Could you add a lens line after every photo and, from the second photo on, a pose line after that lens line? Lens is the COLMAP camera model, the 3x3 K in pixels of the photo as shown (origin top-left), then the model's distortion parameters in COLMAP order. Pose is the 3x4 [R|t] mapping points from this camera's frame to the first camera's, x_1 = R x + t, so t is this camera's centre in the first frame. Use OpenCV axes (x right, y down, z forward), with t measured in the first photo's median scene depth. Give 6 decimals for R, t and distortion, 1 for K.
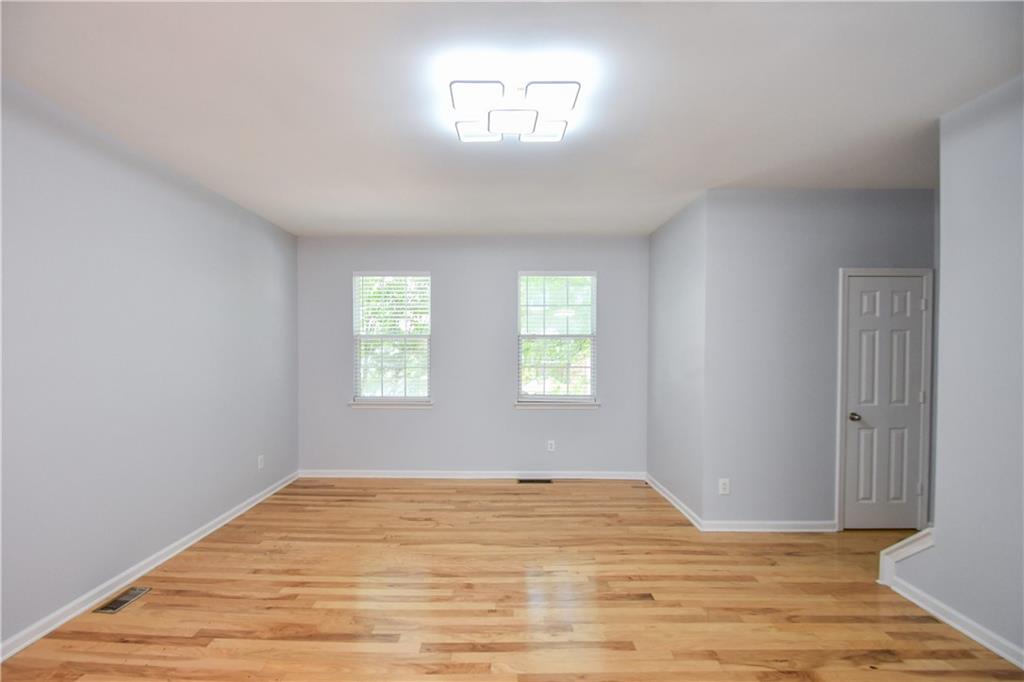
lens RADIAL K [[456.0, 0, 495.7], [0, 456.0, 359.2], [0, 0, 1]] dist [0.012607, -0.015996]
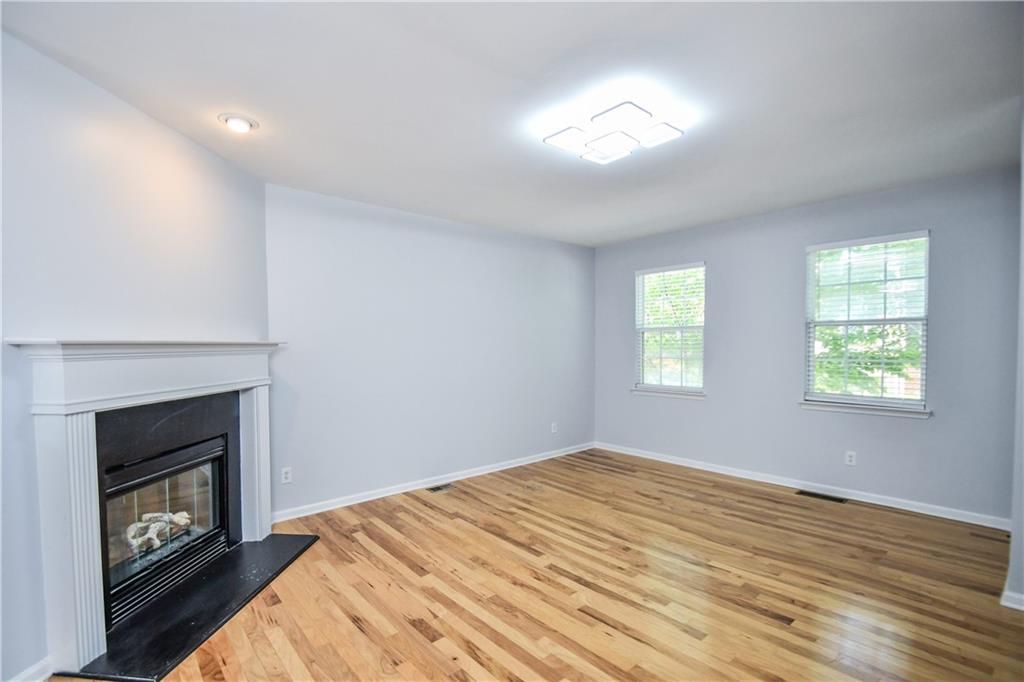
lens RADIAL K [[456.0, 0, 495.7], [0, 456.0, 359.2], [0, 0, 1]] dist [0.012607, -0.015996]
pose [[0.662294, 0.015833, -0.749077, 0.456598], [-0.002493, 0.999818, 0.018928, 0.003169], [0.749240, -0.010668, 0.662213, 0.006224]]
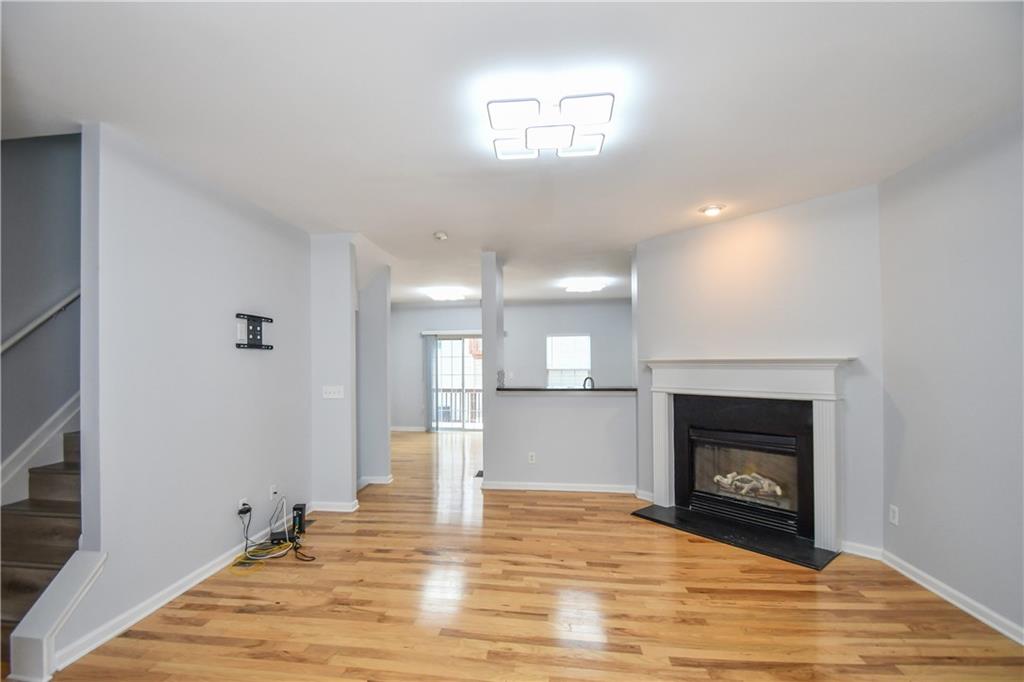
lens RADIAL K [[464.4, 0, 494.0], [0, 464.4, 360.5], [0, 0, 1]] dist [0.015792, -0.018491]
pose [[-0.996060, 0.007868, 0.088327, 0.042474], [0.008577, 0.999934, 0.007652, -0.020052], [-0.088261, 0.008380, -0.996062, 1.303209]]
